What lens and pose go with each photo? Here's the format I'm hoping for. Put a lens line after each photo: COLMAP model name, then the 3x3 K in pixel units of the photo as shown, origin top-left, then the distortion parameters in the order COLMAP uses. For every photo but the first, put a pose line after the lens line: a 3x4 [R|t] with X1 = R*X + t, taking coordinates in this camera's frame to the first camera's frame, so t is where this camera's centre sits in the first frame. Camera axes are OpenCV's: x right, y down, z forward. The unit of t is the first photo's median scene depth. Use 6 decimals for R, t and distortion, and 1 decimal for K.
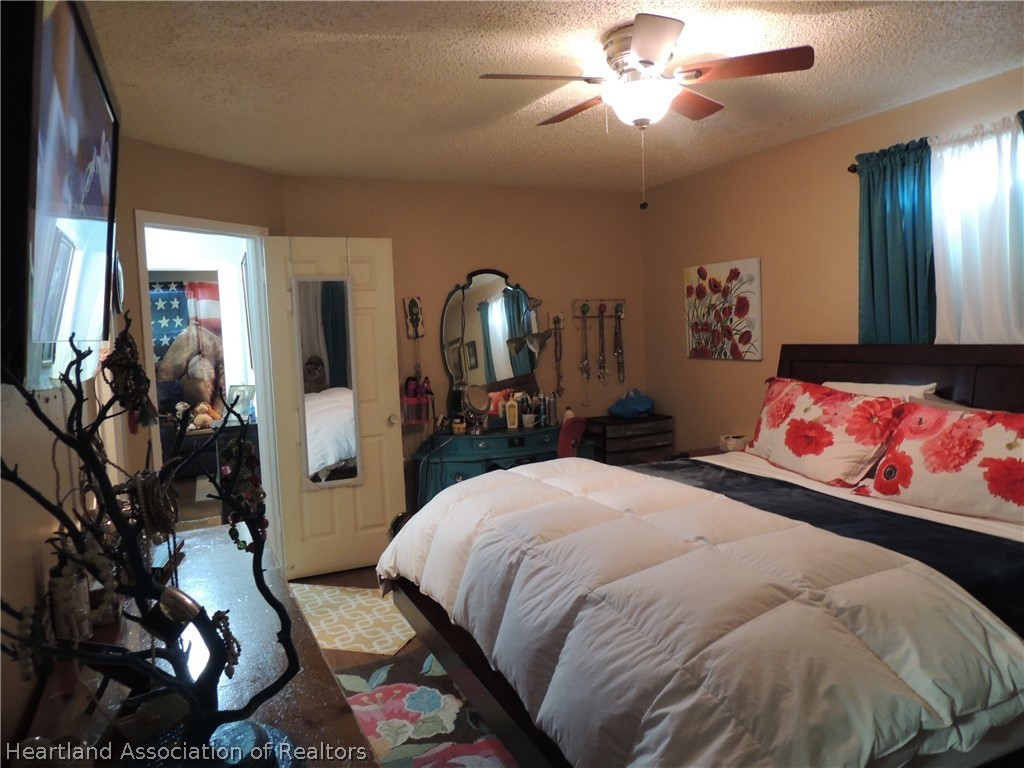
lens RADIAL K [[728.5, 0, 514.0], [0, 728.5, 377.8], [0, 0, 1]] dist [-0.005859, -0.001662]
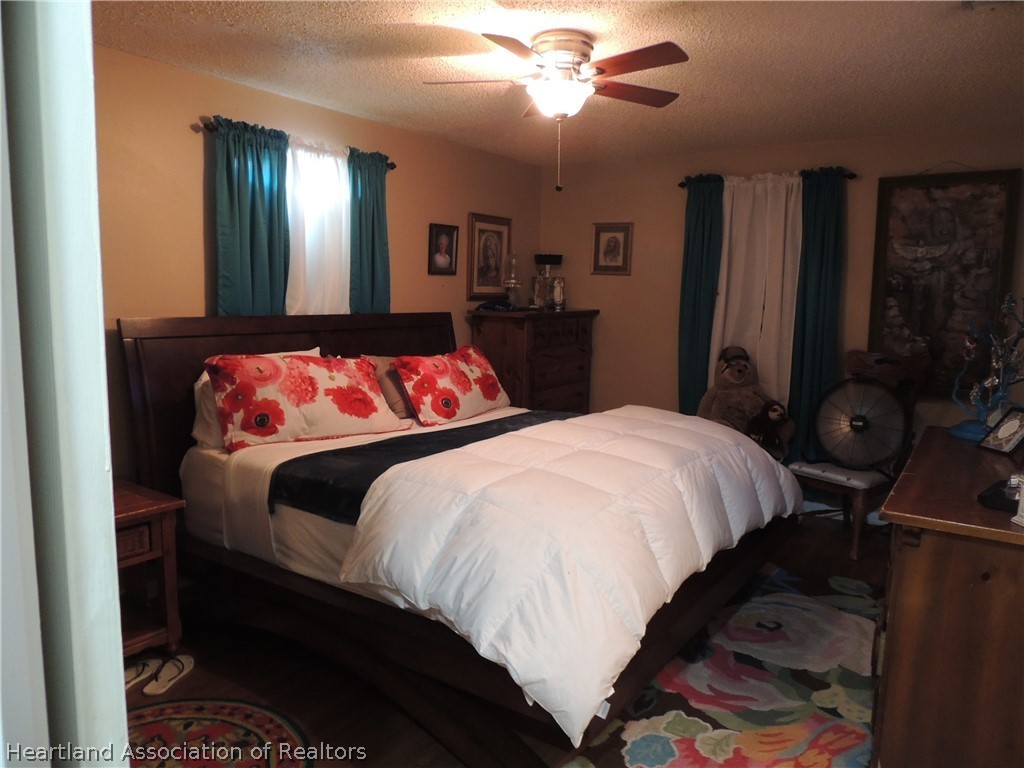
lens RADIAL K [[728.5, 0, 513.3], [0, 728.5, 386.5], [0, 0, 1]] dist [-0.005859, -0.001662]
pose [[-0.516810, -0.079386, 0.852412, -0.739912], [0.058572, 0.990079, 0.127719, -0.073458], [-0.854094, 0.115934, -0.507033, 1.575981]]
